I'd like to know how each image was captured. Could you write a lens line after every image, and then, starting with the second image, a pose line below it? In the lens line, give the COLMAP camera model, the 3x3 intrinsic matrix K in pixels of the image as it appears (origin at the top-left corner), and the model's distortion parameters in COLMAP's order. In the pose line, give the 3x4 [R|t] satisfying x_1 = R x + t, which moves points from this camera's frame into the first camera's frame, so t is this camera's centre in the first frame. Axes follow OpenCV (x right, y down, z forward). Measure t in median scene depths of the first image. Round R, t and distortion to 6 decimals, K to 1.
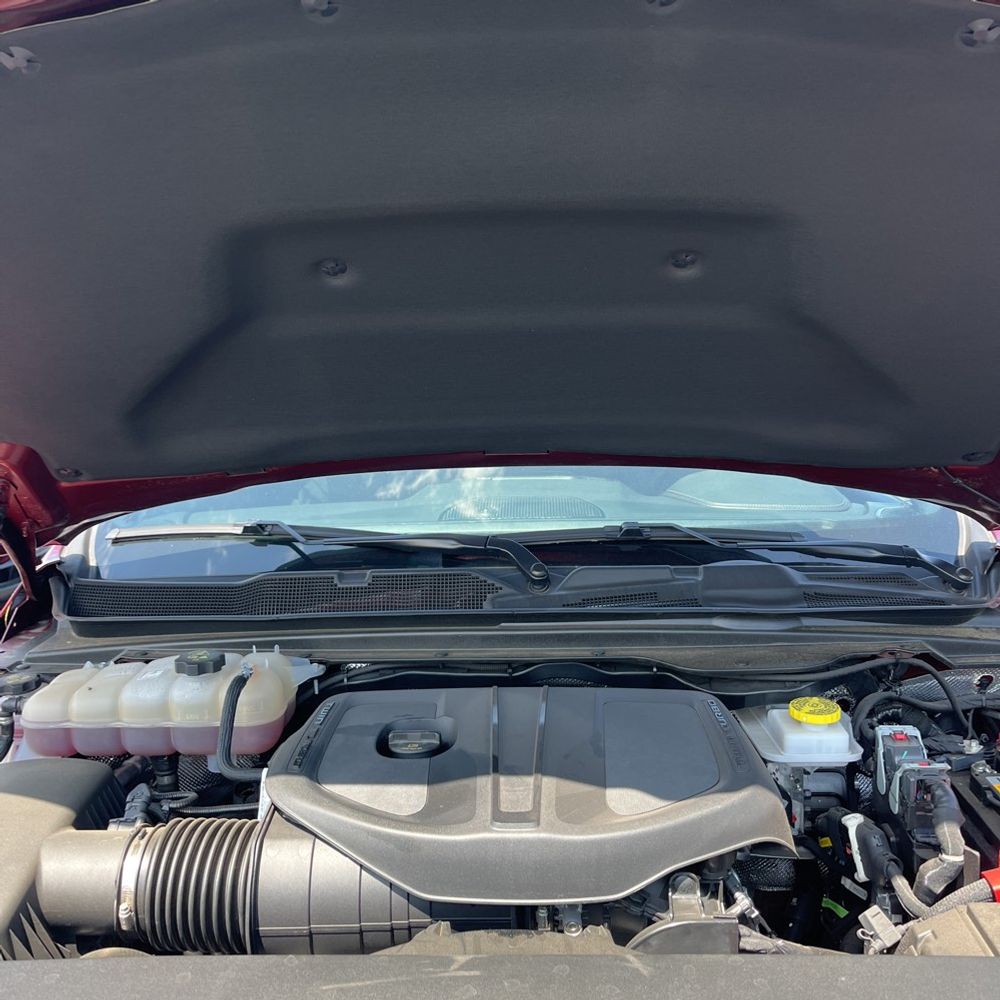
lens RADIAL K [[998.5, 0, 523.1], [0, 998.5, 500.1], [0, 0, 1]] dist [0.027211, -0.036320]
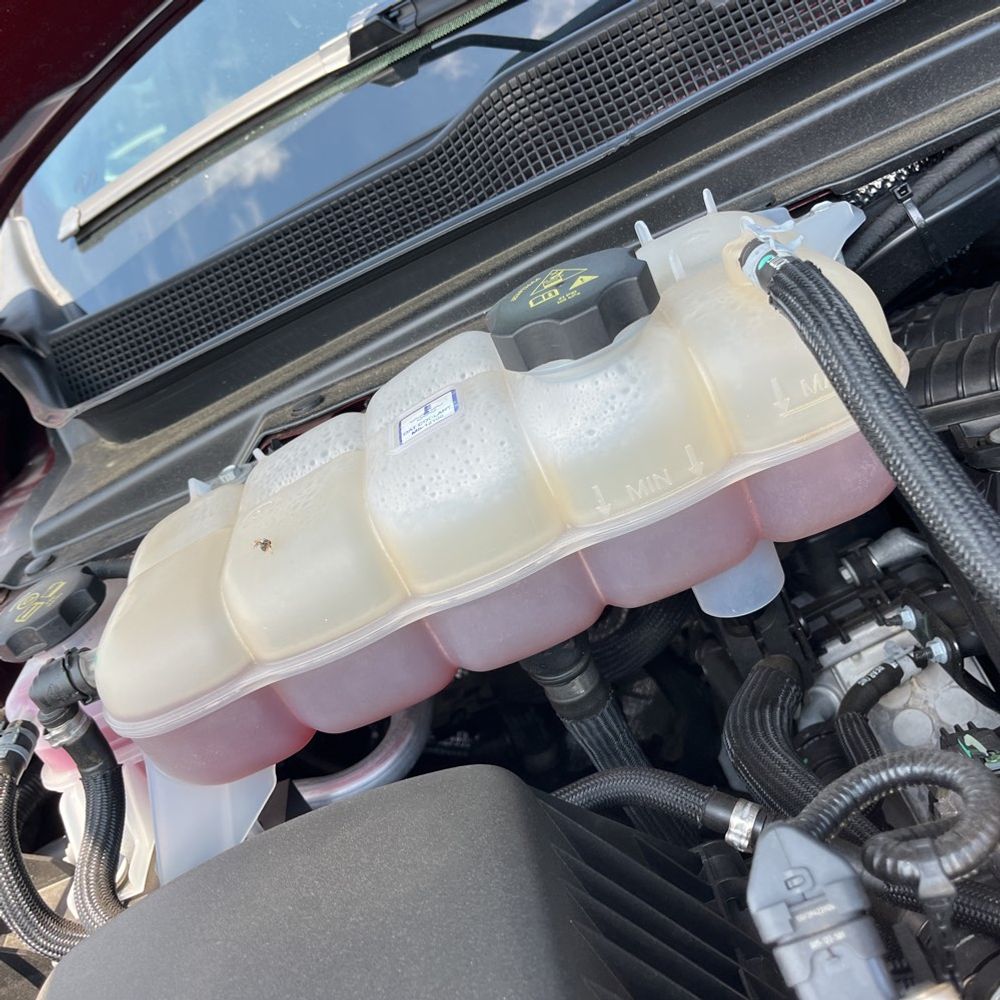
lens RADIAL K [[1006.6, 0, 500.0], [0, 1006.6, 500.0], [0, 0, 1]] dist [0.003571, 0.010007]
pose [[0.913554, -0.400003, -0.073598, -0.313950], [0.403486, 0.868570, 0.287724, 0.110272], [-0.051166, -0.292547, 0.954881, 0.660974]]
